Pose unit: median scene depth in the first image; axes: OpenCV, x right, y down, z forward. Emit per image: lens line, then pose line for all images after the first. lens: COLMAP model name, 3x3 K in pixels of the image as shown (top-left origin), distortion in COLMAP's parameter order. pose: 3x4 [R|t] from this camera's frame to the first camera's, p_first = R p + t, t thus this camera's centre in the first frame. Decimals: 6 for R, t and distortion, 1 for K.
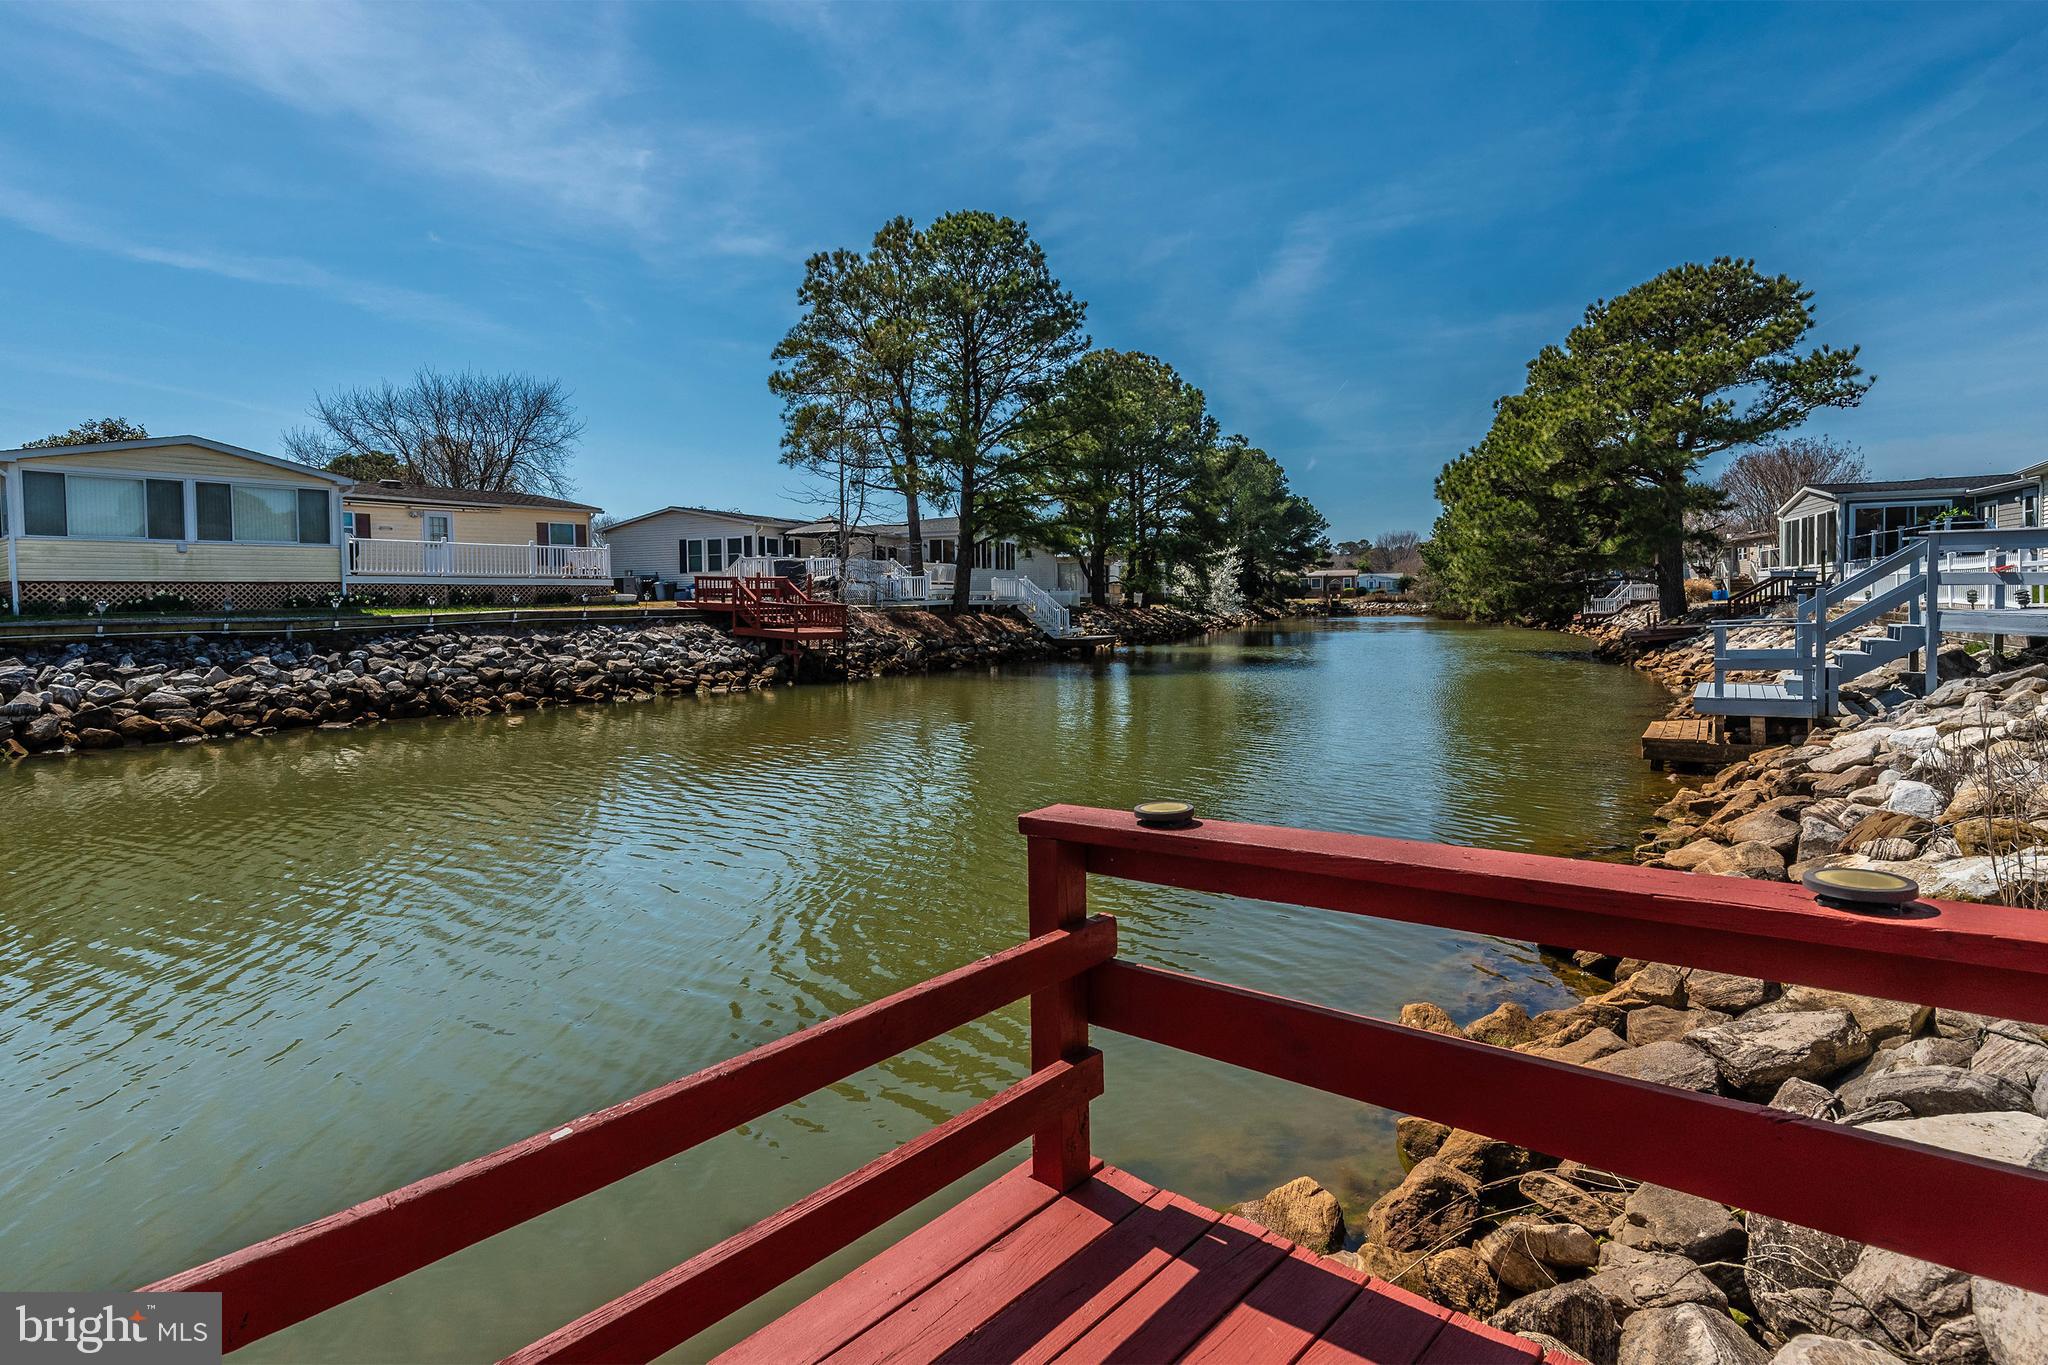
lens RADIAL K [[1042.6, 0, 1021.0], [0, 1042.6, 642.6], [0, 0, 1]] dist [0.005679, -0.008015]
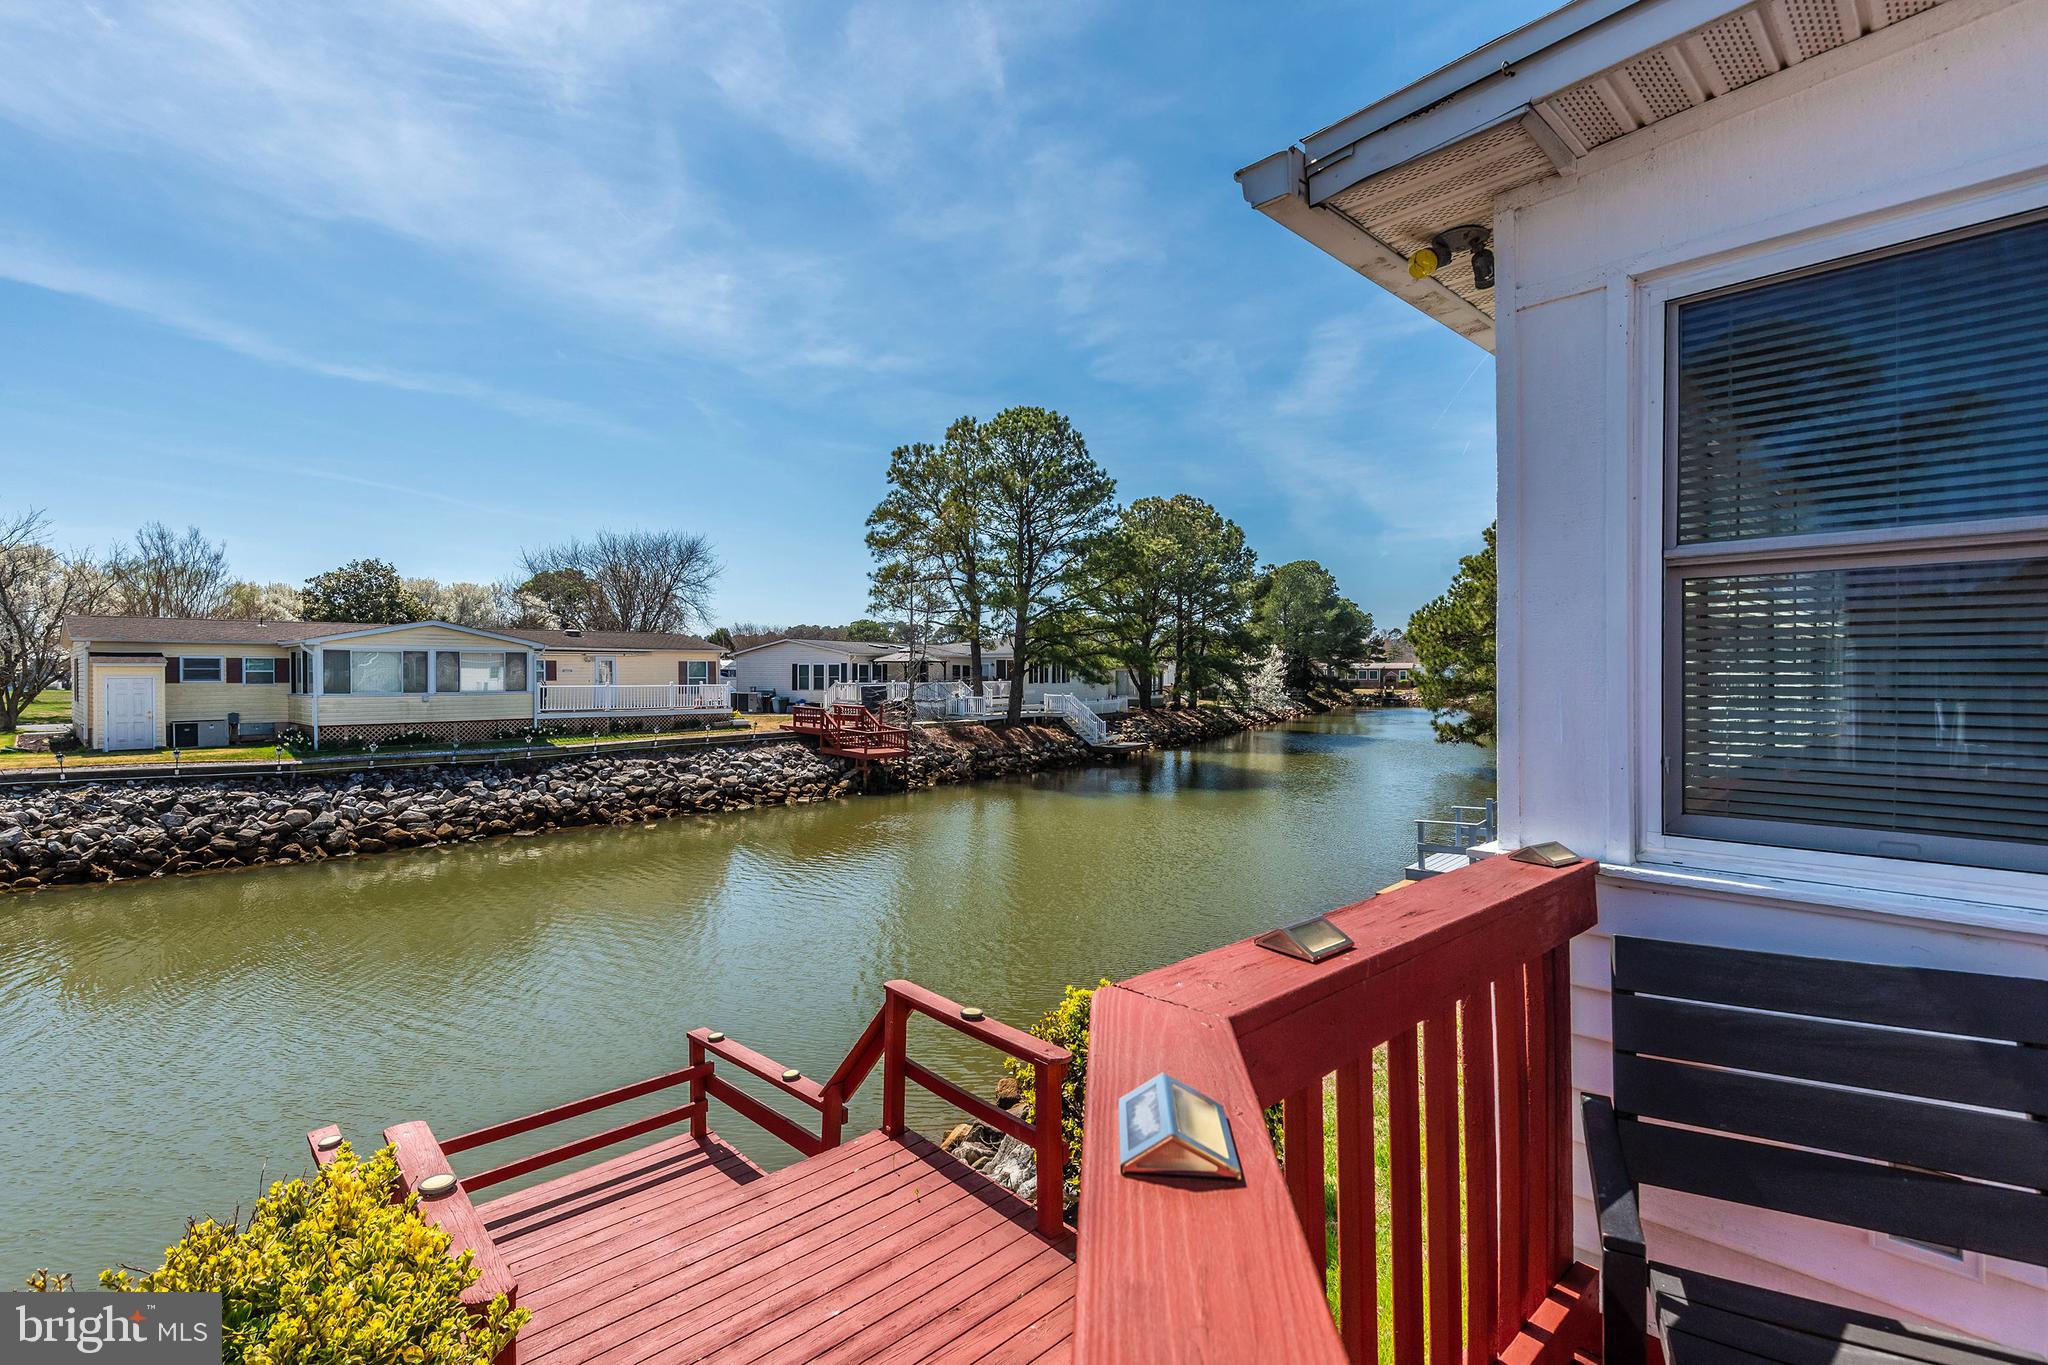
lens RADIAL K [[937.1, 0, 1044.2], [0, 937.1, 680.6], [0, 0, 1]] dist [0.012153, -0.009867]
pose [[0.996427, 0.015089, -0.083100, 0.095688], [-0.017929, 0.999277, -0.033534, -0.061741], [0.082534, 0.034904, 0.995977, -0.141639]]
